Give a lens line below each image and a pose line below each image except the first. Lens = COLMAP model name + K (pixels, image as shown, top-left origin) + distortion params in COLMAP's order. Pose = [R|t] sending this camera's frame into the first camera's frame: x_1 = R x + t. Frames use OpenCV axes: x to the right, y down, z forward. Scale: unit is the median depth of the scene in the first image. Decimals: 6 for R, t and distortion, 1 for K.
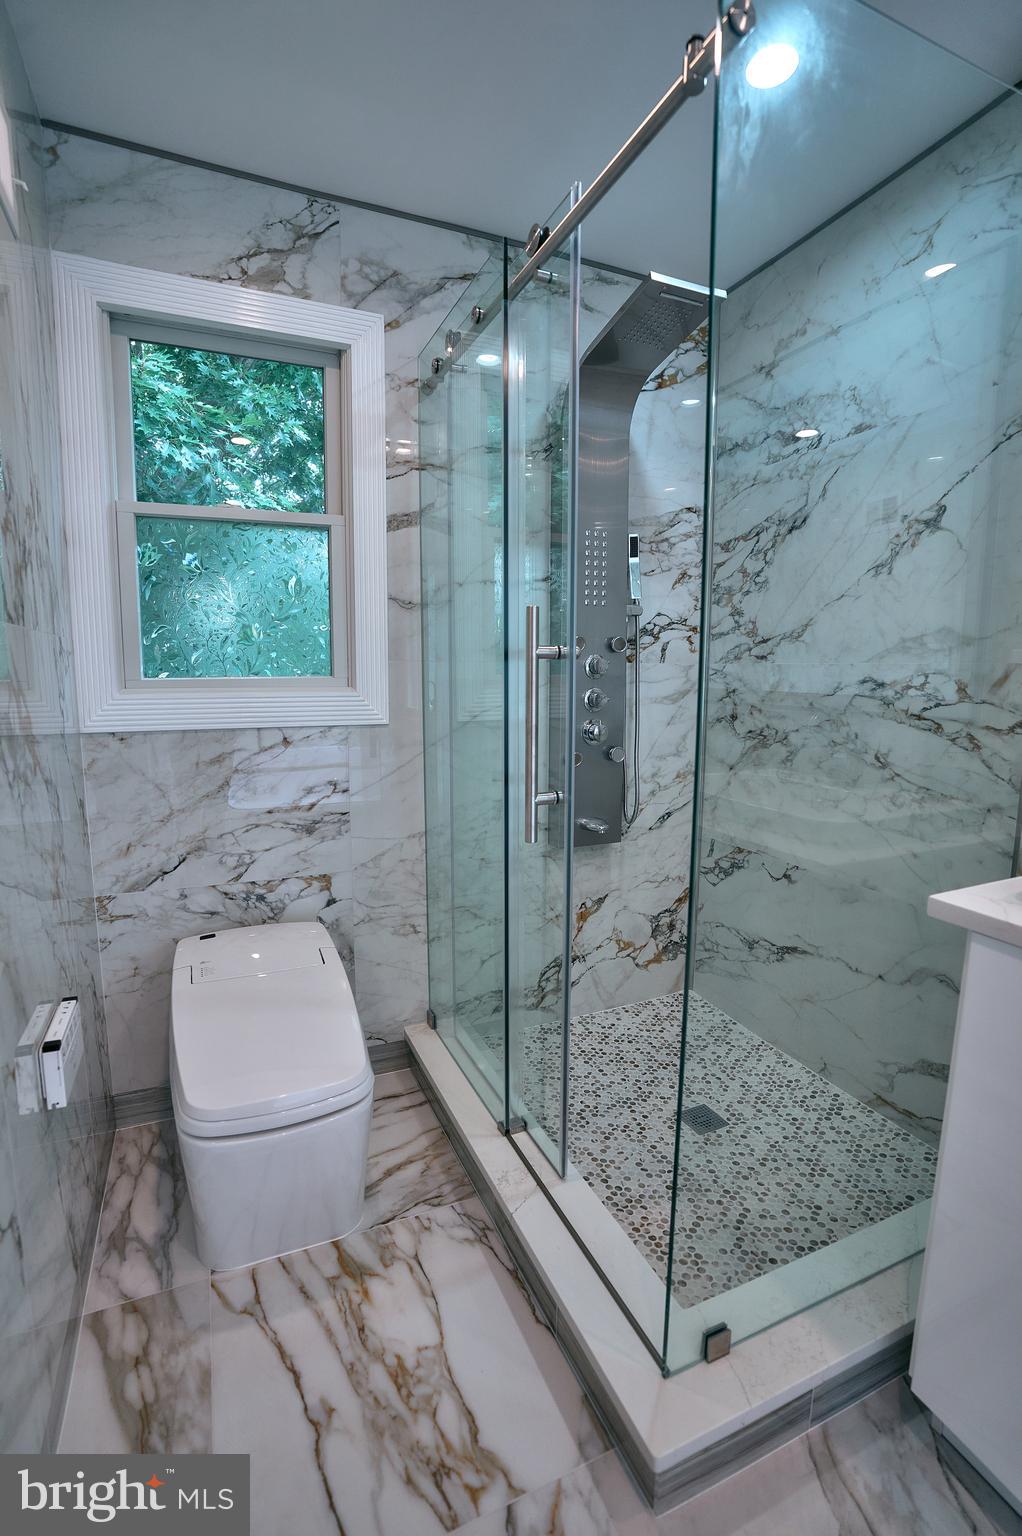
lens RADIAL K [[717.5, 0, 515.5], [0, 717.5, 768.9], [0, 0, 1]] dist [-0.068600, 0.024020]
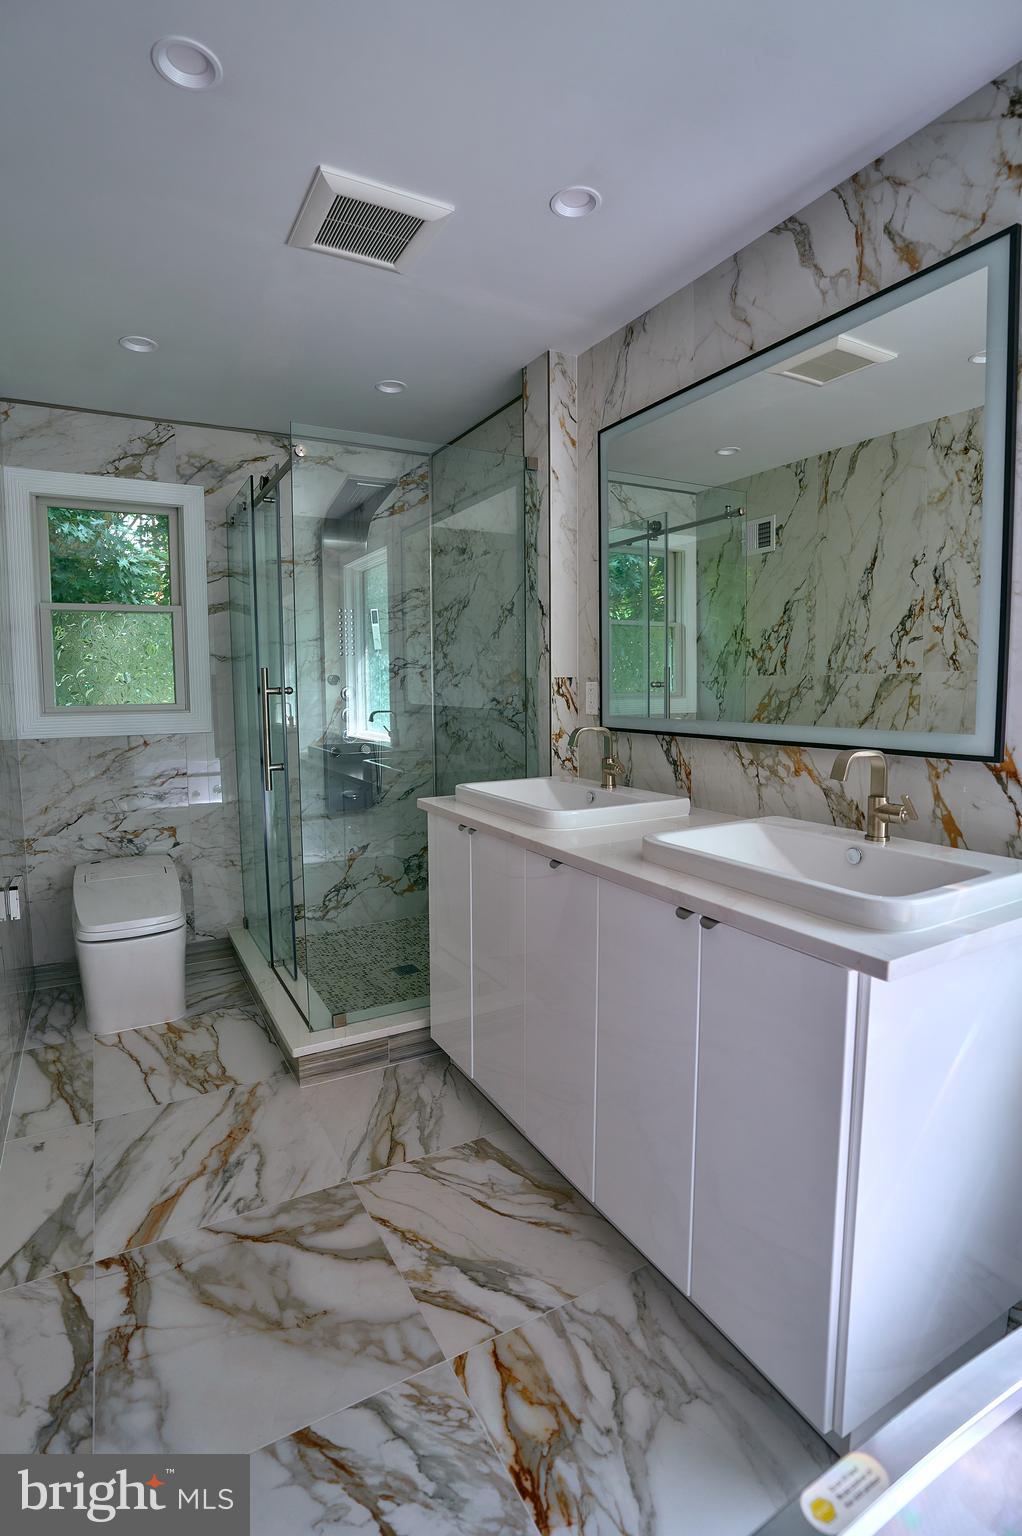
lens RADIAL K [[717.5, 0, 479.6], [0, 717.5, 748.5], [0, 0, 1]] dist [-0.068600, 0.024020]
pose [[0.996714, -0.021331, 0.078142, 0.301865], [0.025245, 0.998457, -0.049451, 0.069492], [-0.076967, 0.051261, 0.995715, -0.646183]]
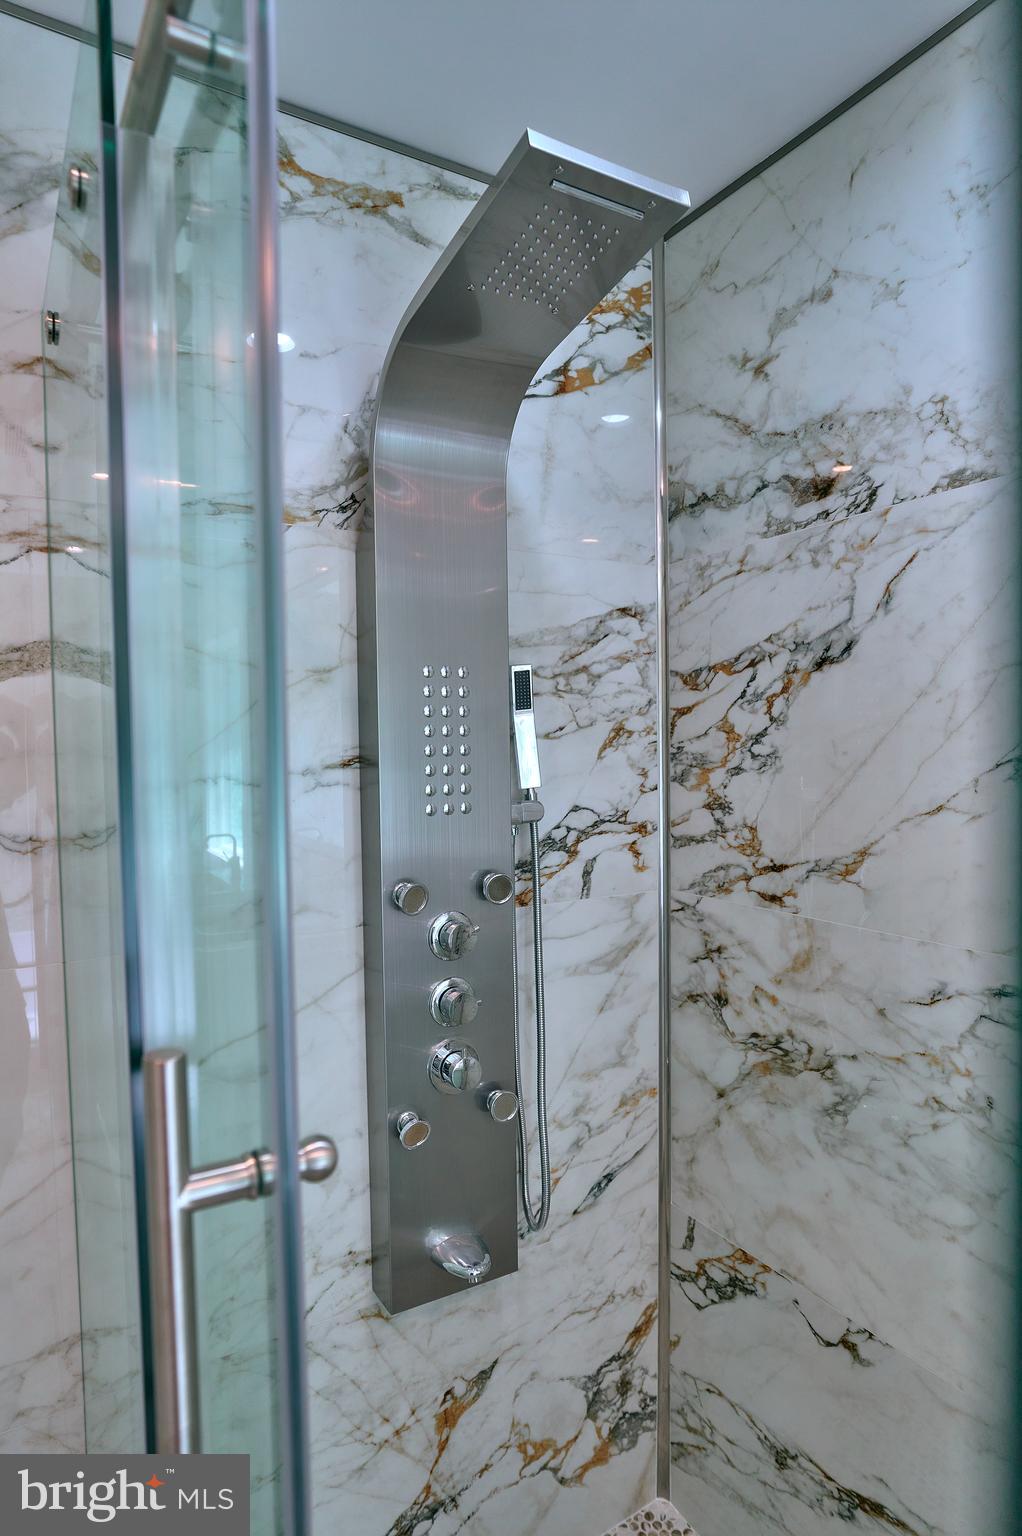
lens RADIAL K [[946.3, 0, 530.0], [0, 946.3, 785.5], [0, 0, 1]] dist [-0.029174, 0.008953]
pose [[0.990260, -0.022318, 0.137433, 0.086005], [0.036554, 0.994118, -0.101949, -0.194316], [-0.134350, 0.105980, 0.985250, 0.370490]]
